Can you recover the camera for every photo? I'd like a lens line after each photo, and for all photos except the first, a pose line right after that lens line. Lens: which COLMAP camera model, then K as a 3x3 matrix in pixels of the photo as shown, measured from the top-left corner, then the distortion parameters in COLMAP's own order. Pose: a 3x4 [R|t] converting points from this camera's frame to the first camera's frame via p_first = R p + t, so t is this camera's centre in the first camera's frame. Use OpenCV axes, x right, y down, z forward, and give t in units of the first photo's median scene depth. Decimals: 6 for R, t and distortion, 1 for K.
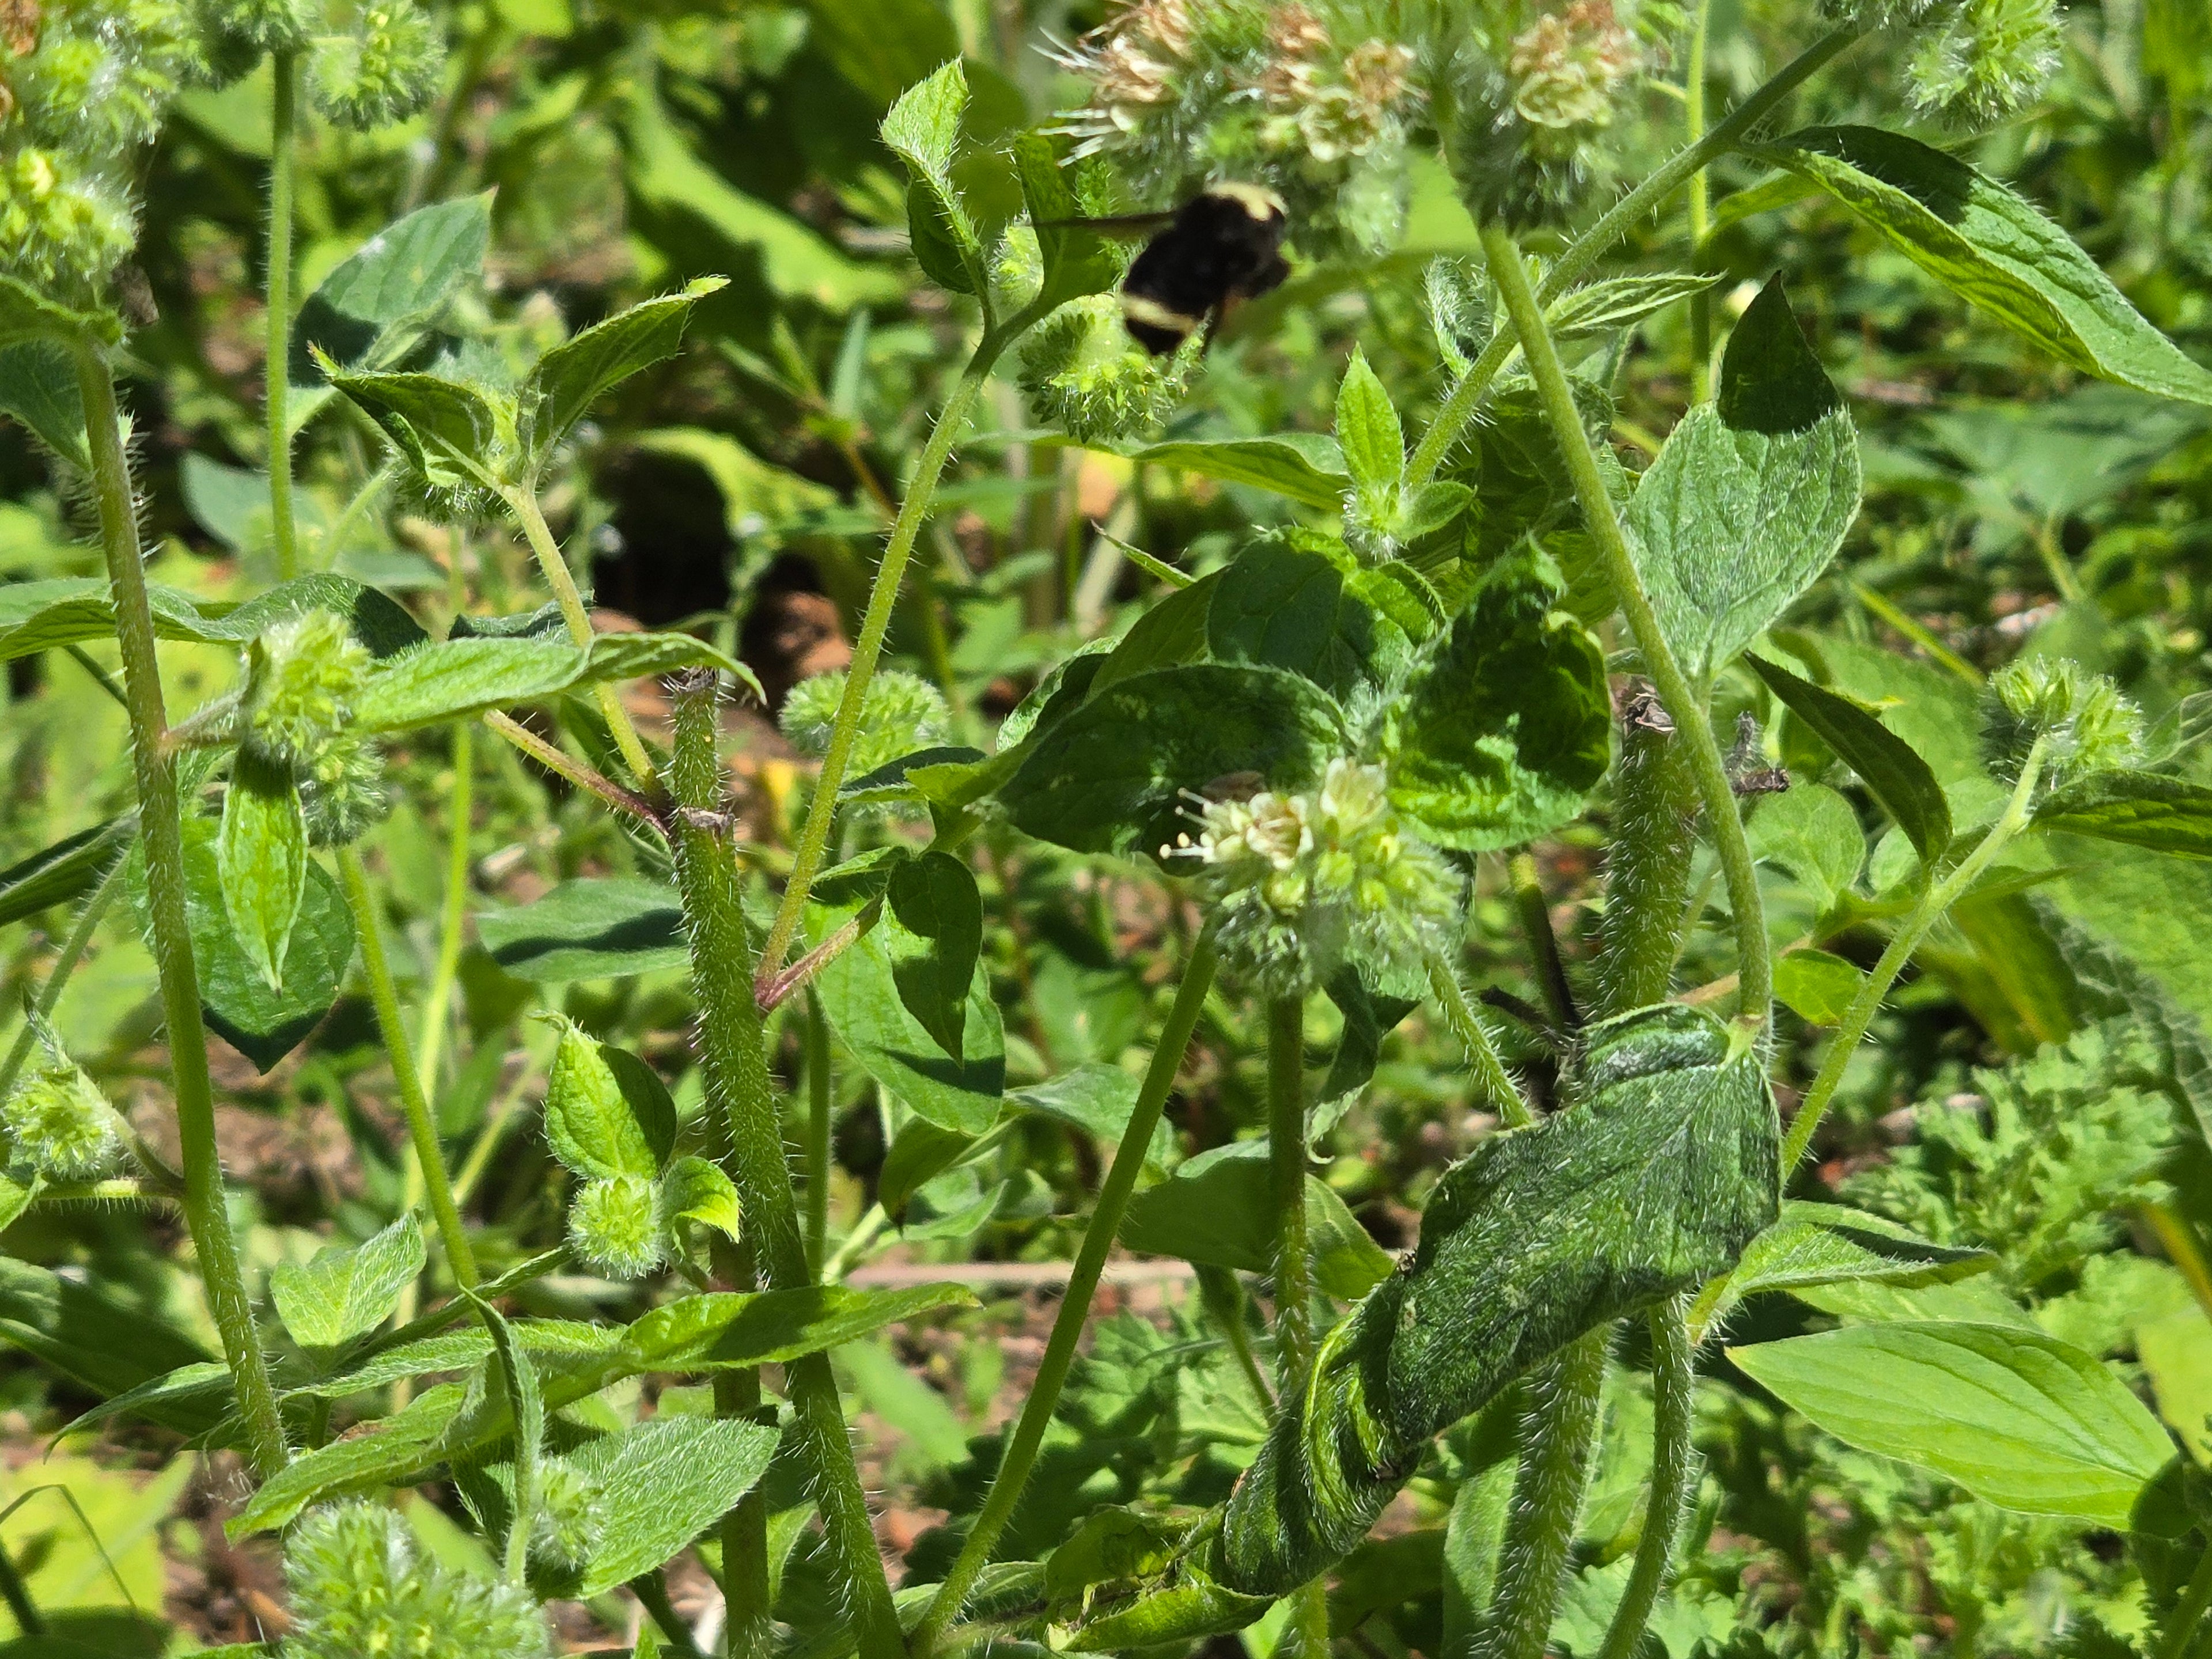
lens RADIAL K [[4388.6, 0, 1106.0], [0, 4388.6, 829.5], [0, 0, 1]] dist [-0.262328, 2.174267]
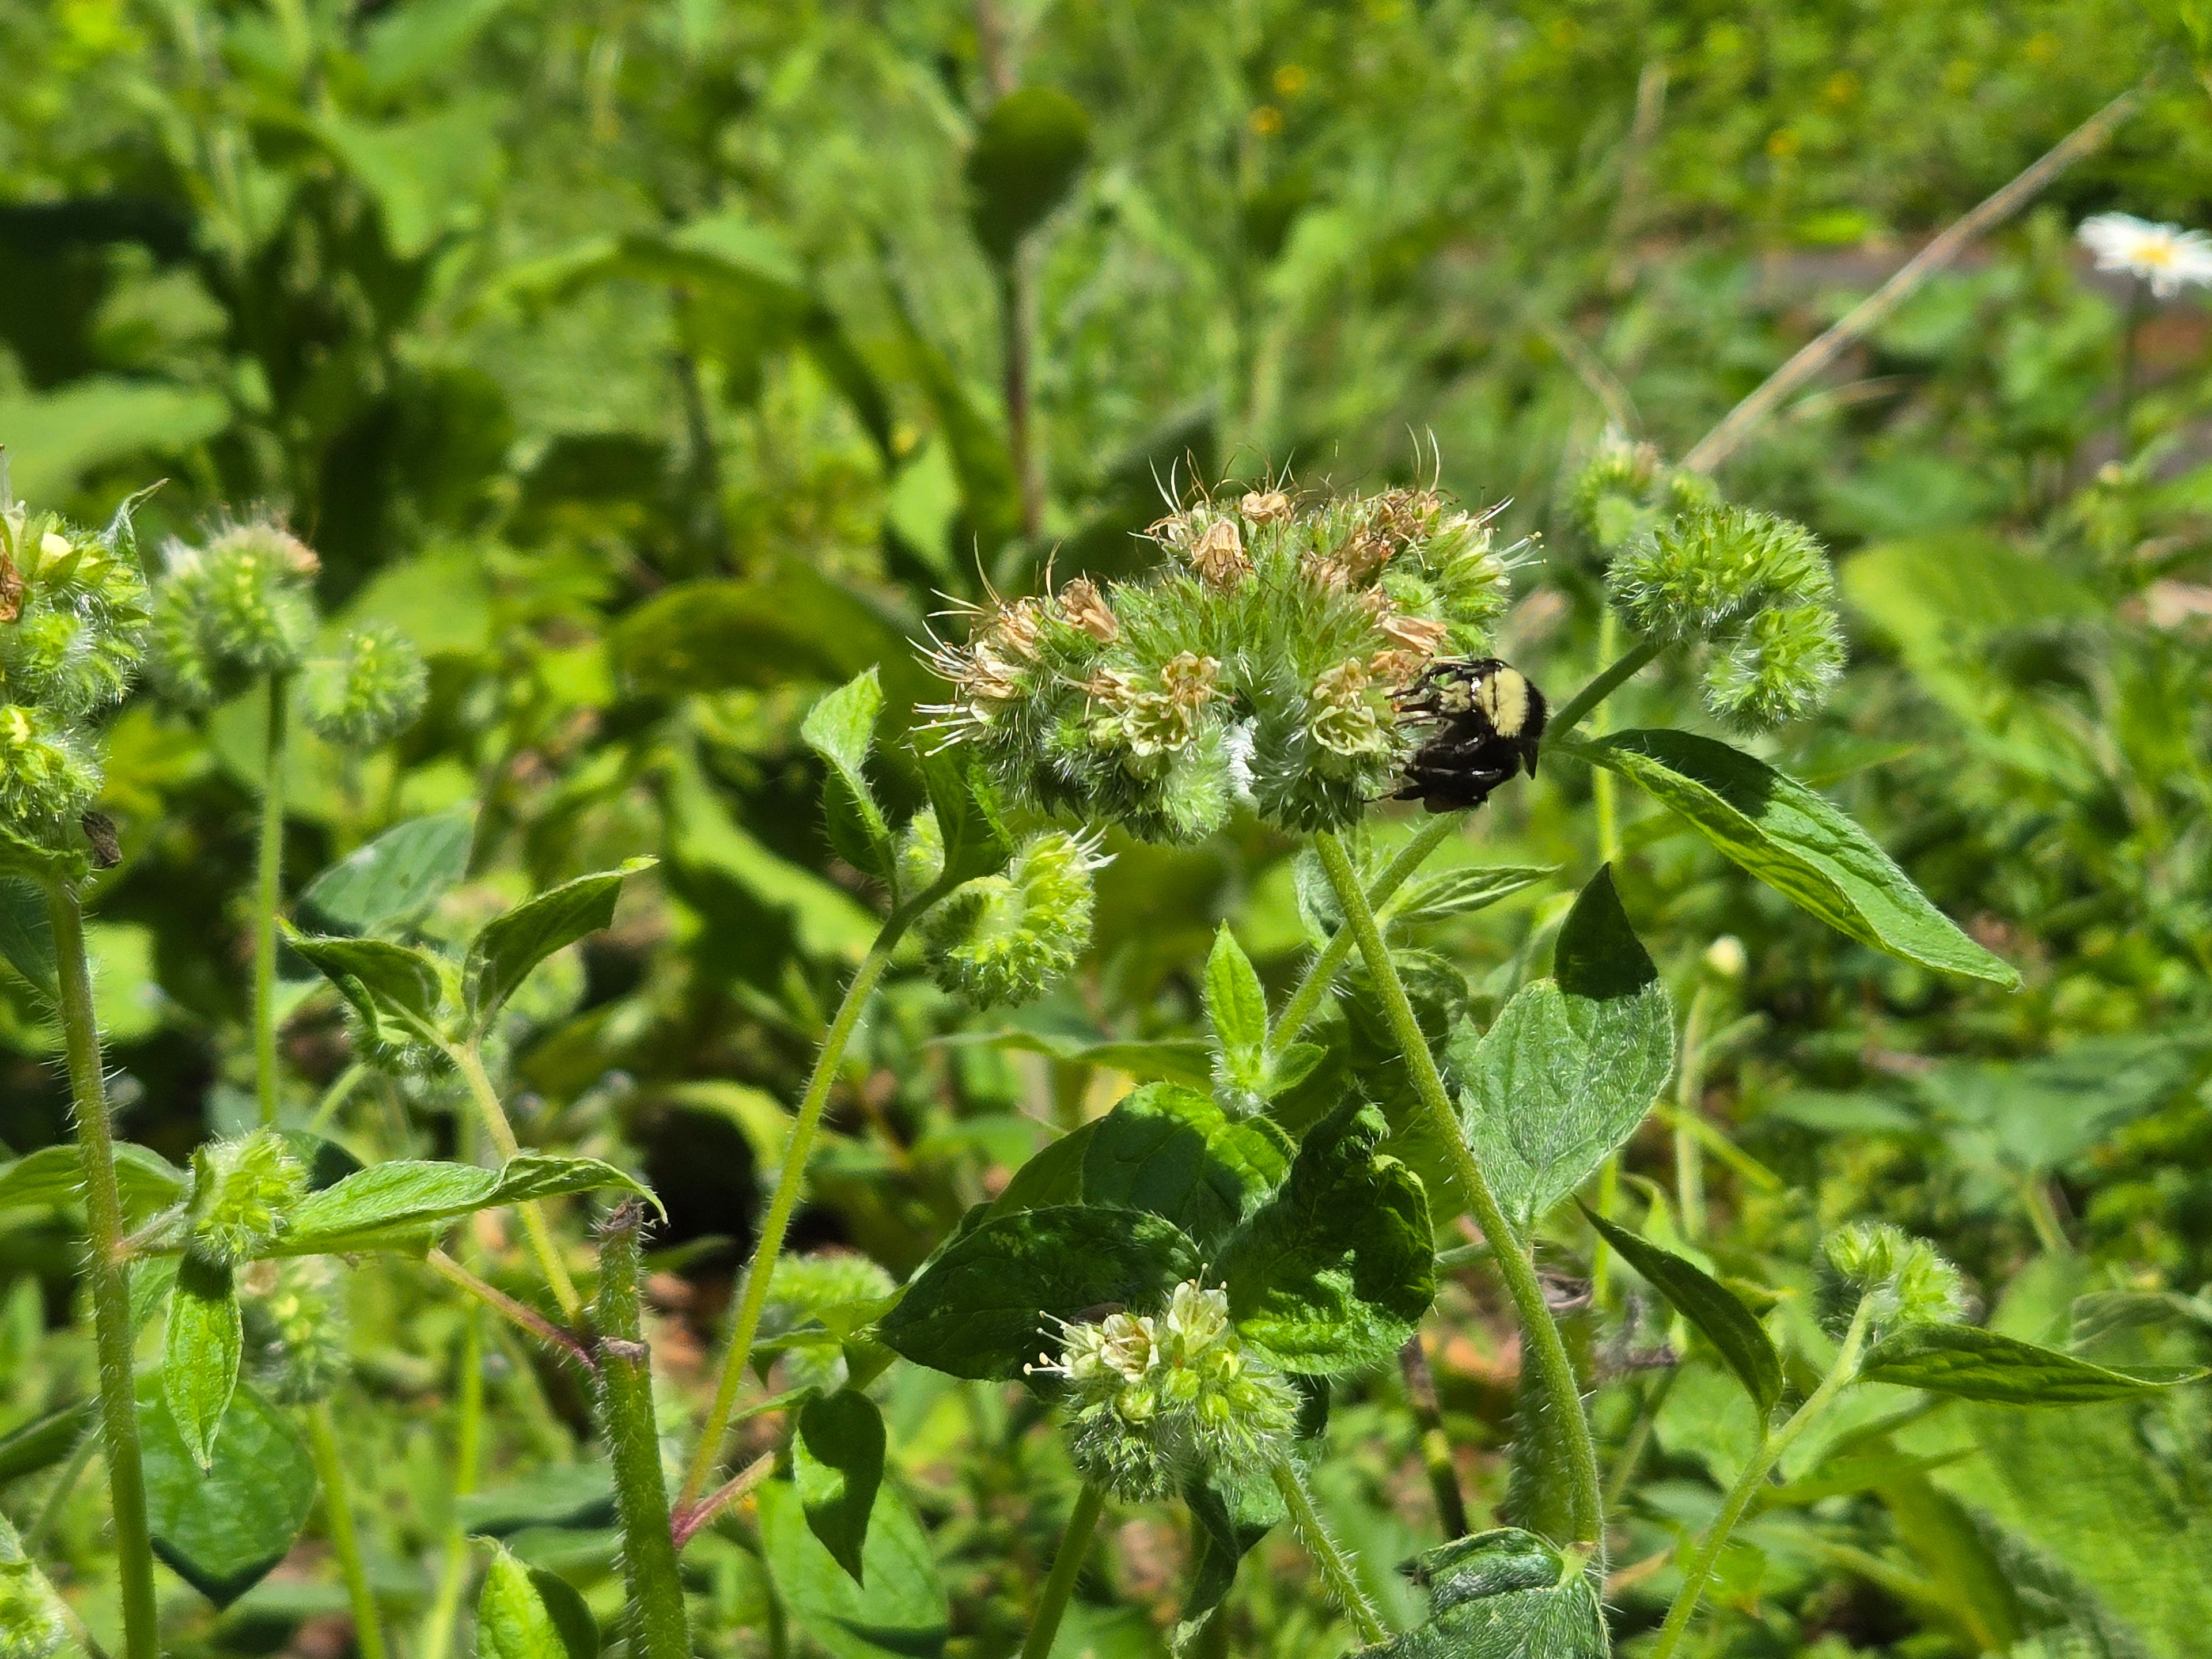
lens RADIAL K [[4337.7, 0, 1137.0], [0, 4337.7, 829.9], [0, 0, 1]] dist [0.046738, -0.387206]
pose [[0.999931, 0.011670, -0.001248, 0.038379], [-0.011725, 0.988580, -0.150240, 0.033066], [-0.000520, 0.150244, 0.988649, -0.097035]]
